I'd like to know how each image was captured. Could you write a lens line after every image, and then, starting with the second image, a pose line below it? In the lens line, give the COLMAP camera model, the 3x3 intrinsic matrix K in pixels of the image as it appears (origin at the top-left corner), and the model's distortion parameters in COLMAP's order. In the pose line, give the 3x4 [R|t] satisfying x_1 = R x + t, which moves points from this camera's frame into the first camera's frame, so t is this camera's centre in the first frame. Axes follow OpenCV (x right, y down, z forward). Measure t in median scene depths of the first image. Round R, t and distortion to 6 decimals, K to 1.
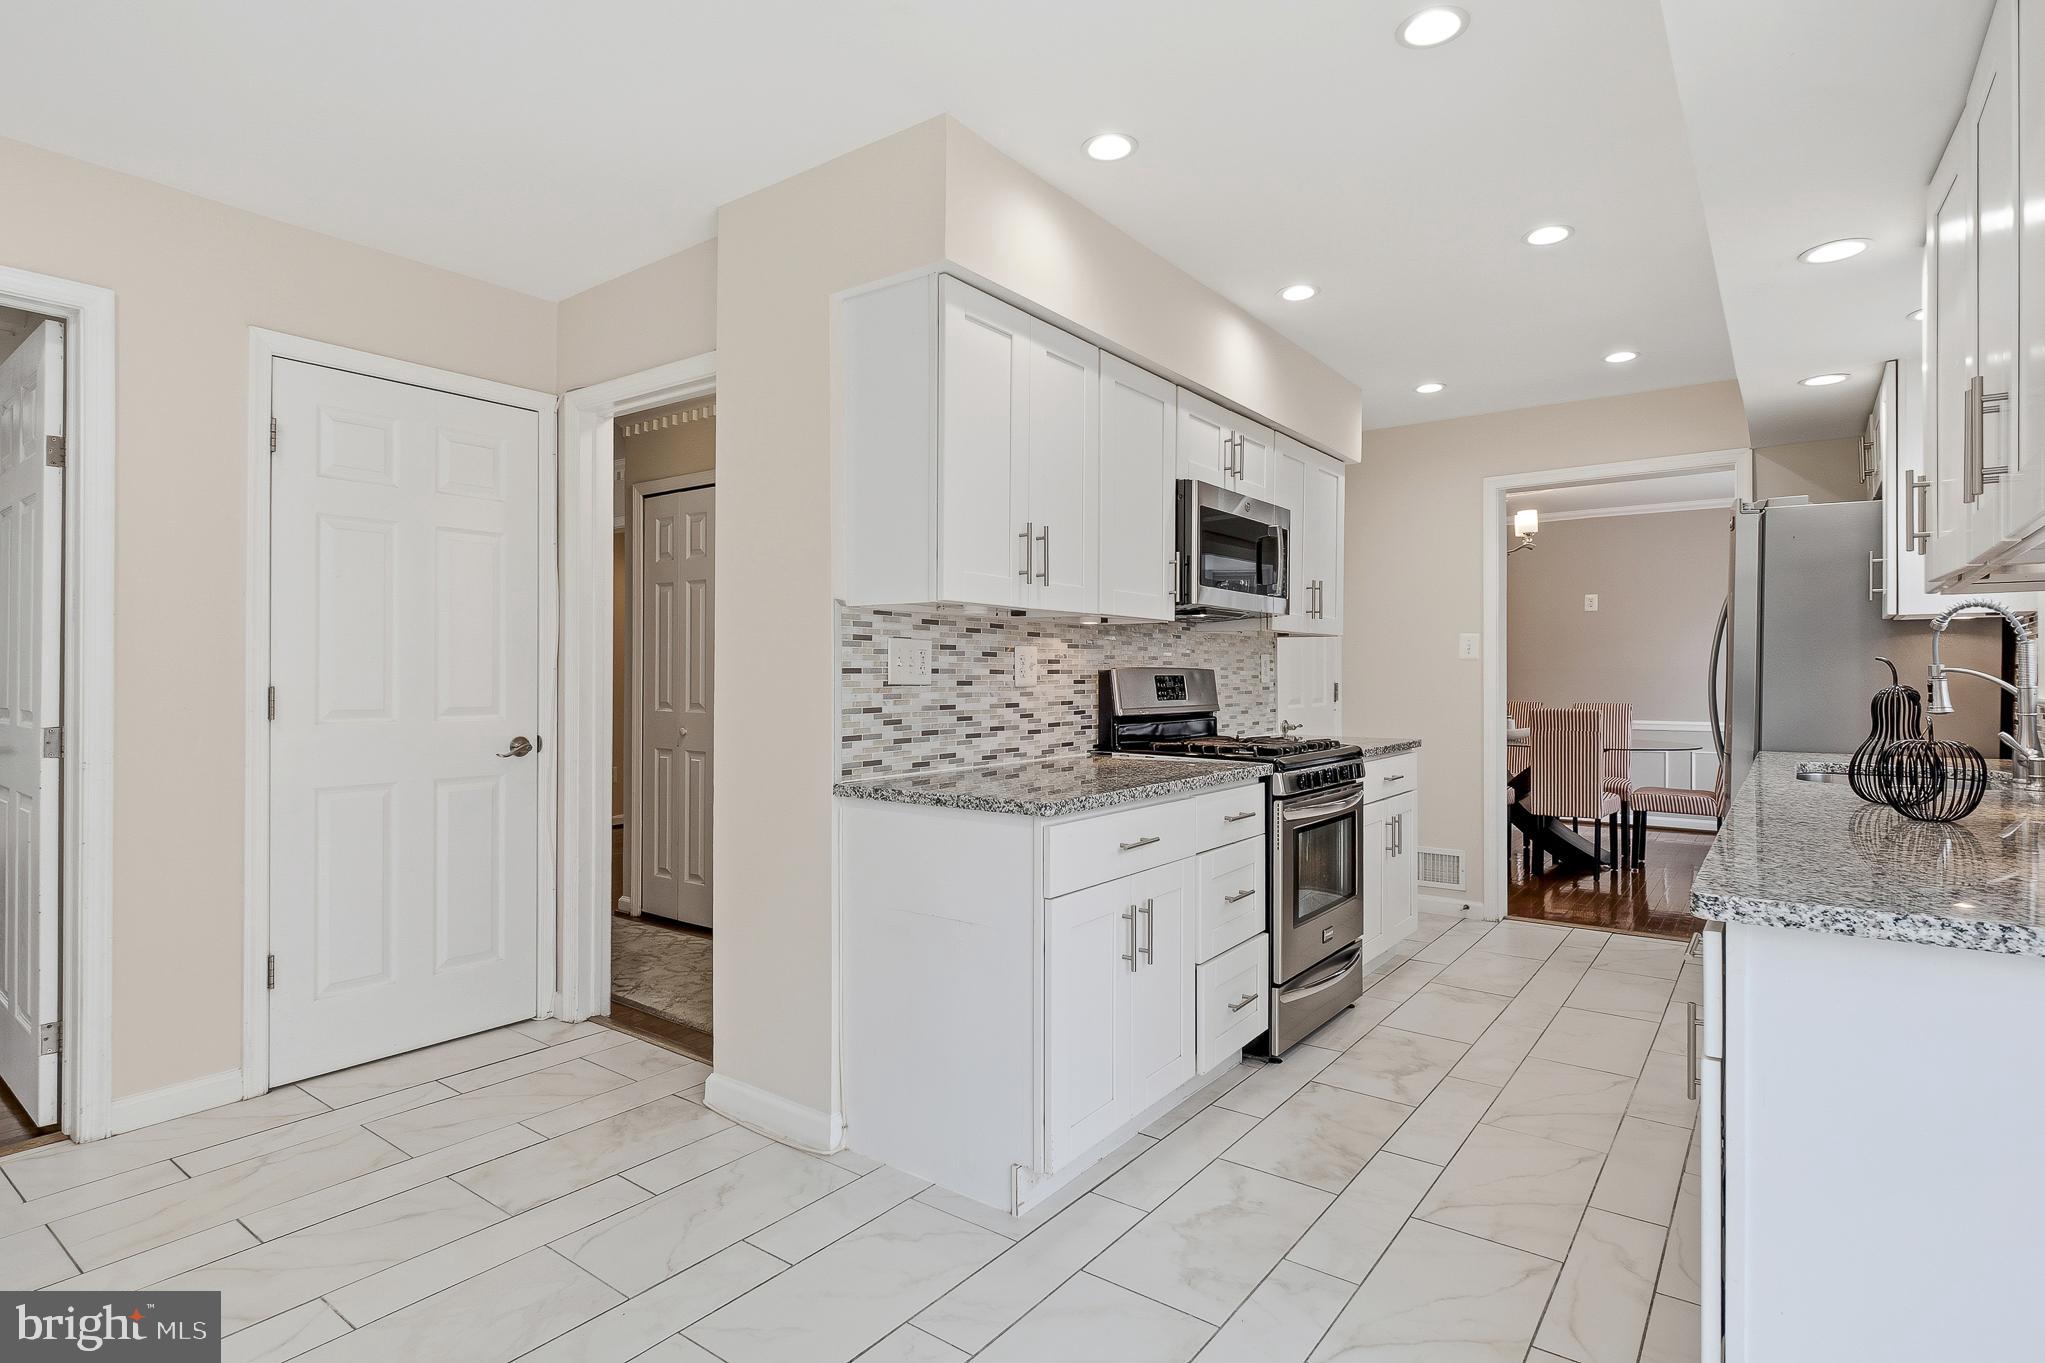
lens RADIAL K [[1037.7, 0, 1015.8], [0, 1037.7, 671.9], [0, 0, 1]] dist [0.004808, -0.002746]
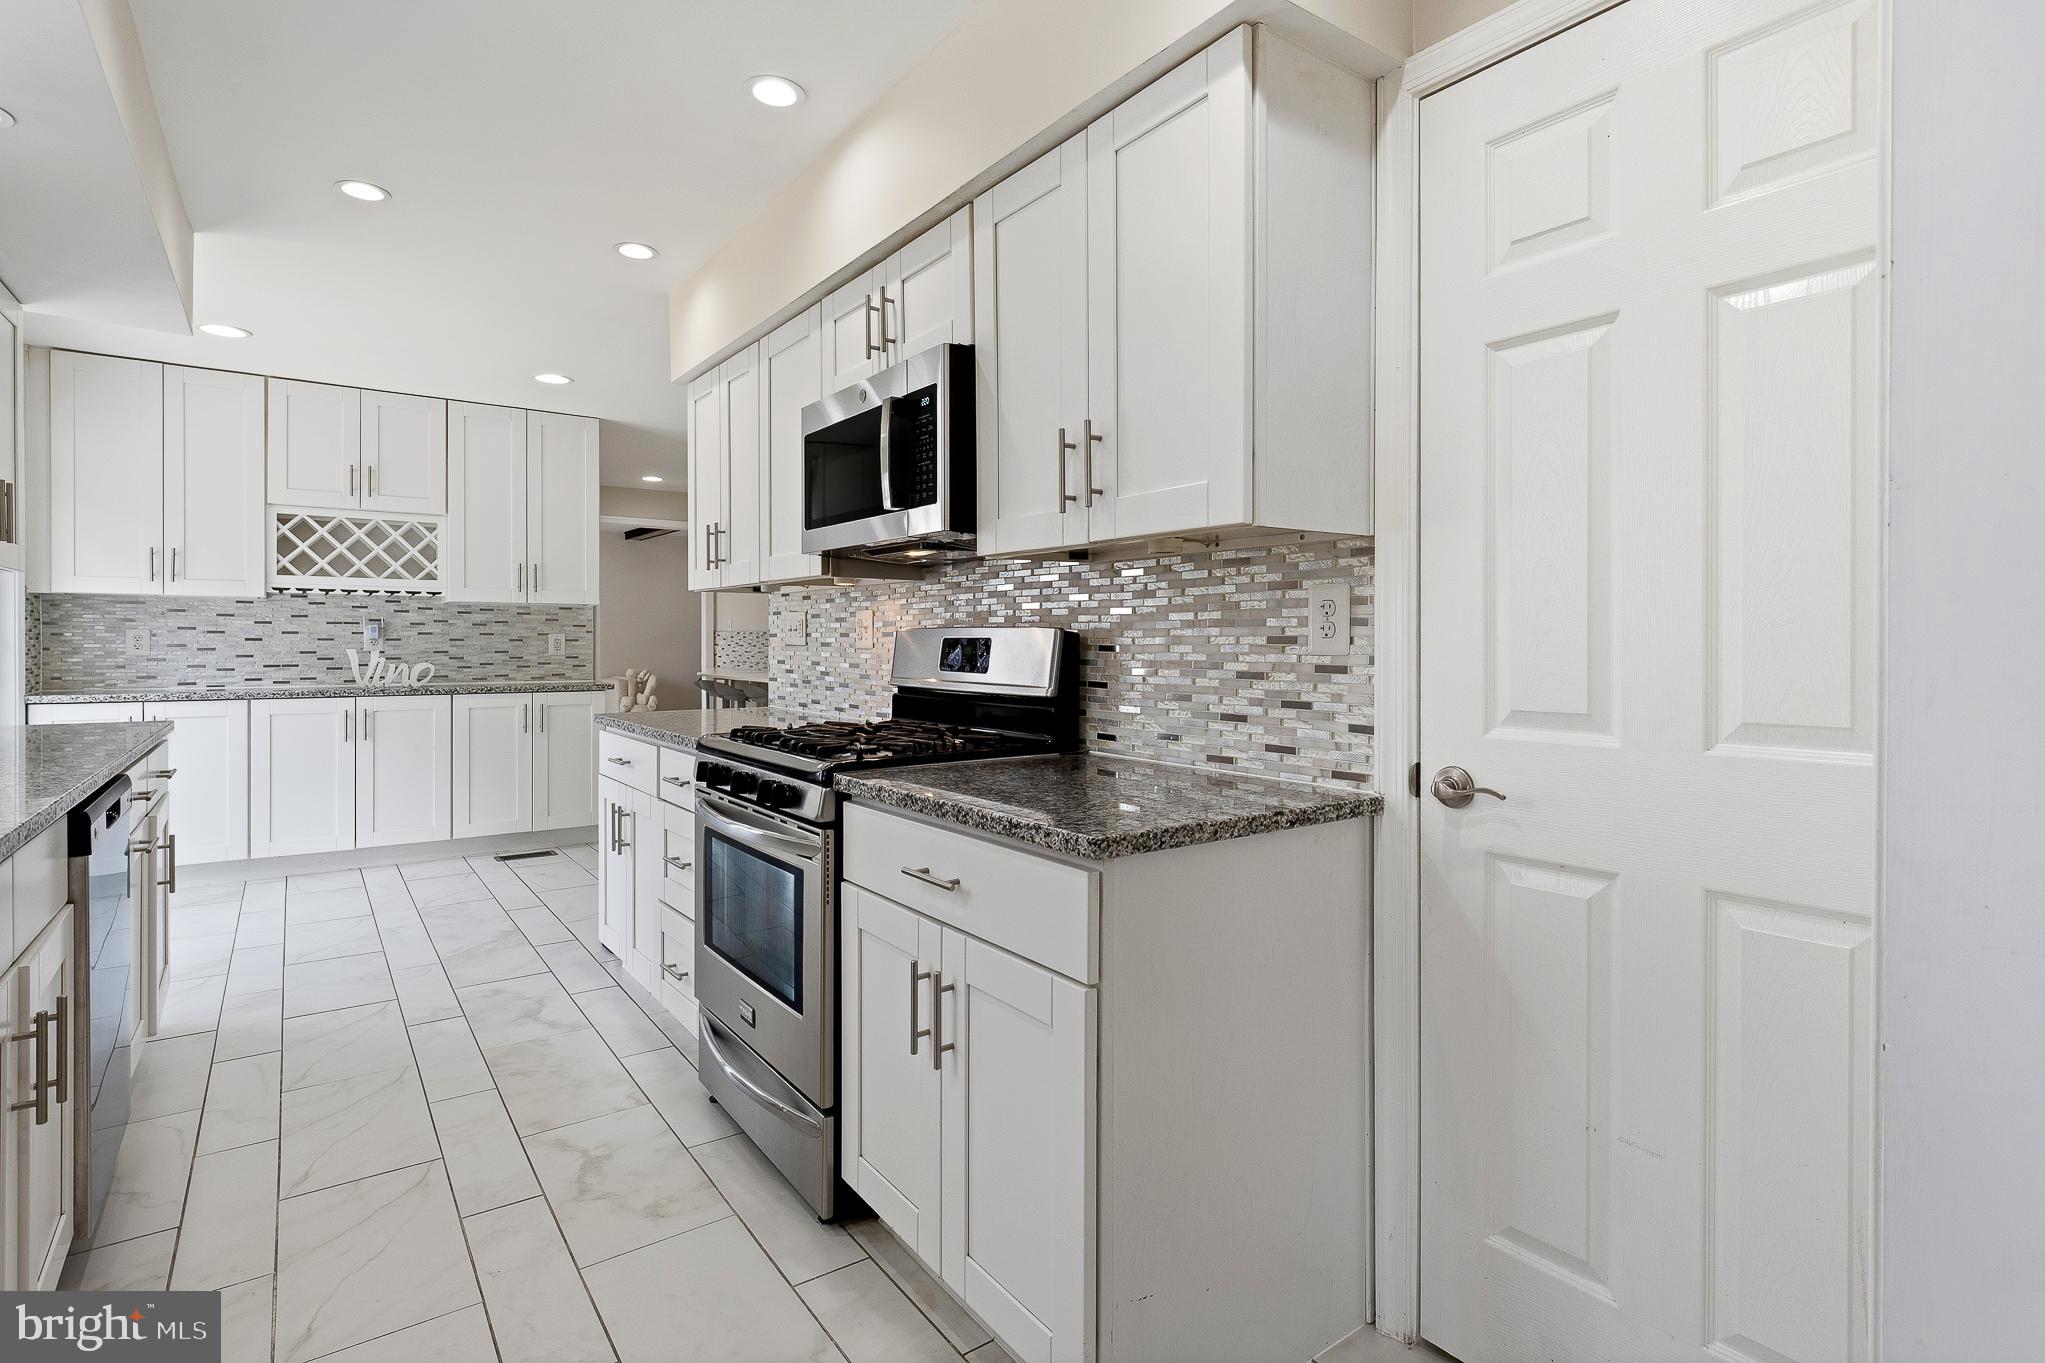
lens RADIAL K [[989.1, 0, 1009.0], [0, 989.1, 638.0], [0, 0, 1]] dist [-0.004164, -0.000596]
pose [[-0.293579, 0.002095, -0.955933, 0.975079], [0.001145, 0.999998, 0.001840, 0.003575], [0.955934, -0.000555, -0.293580, 1.513871]]
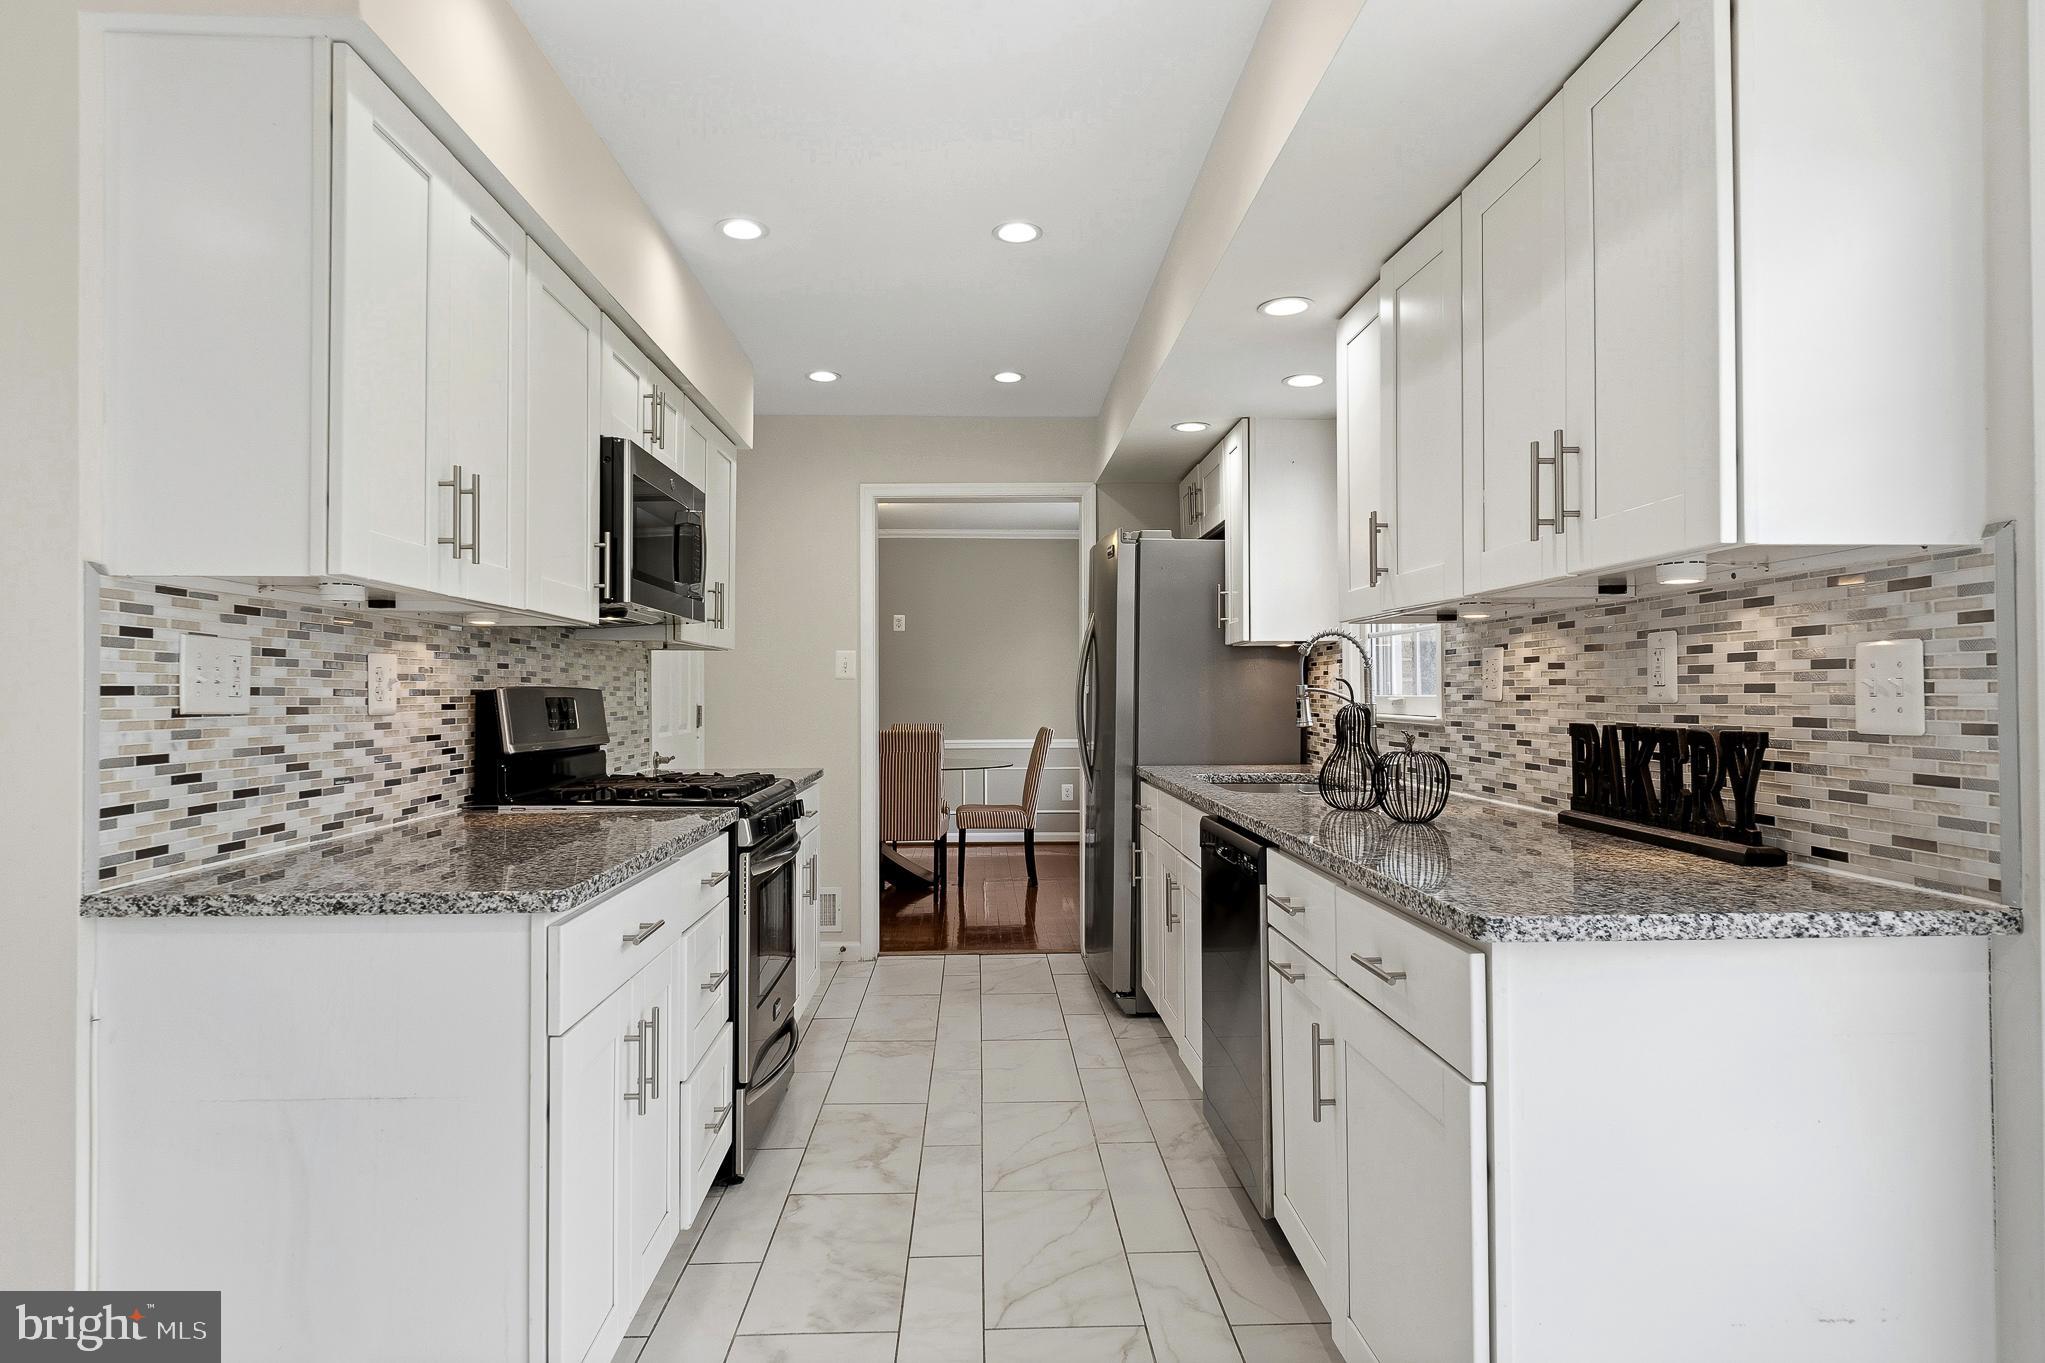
lens RADIAL K [[1160.3, 0, 1015.9], [0, 1160.3, 677.7], [0, 0, 1]] dist [0.009172, -0.005158]
pose [[0.777374, 0.006517, 0.629004, -0.151549], [0.001863, 0.999918, -0.012664, 0.000725], [-0.629035, 0.011017, 0.777299, 0.174432]]
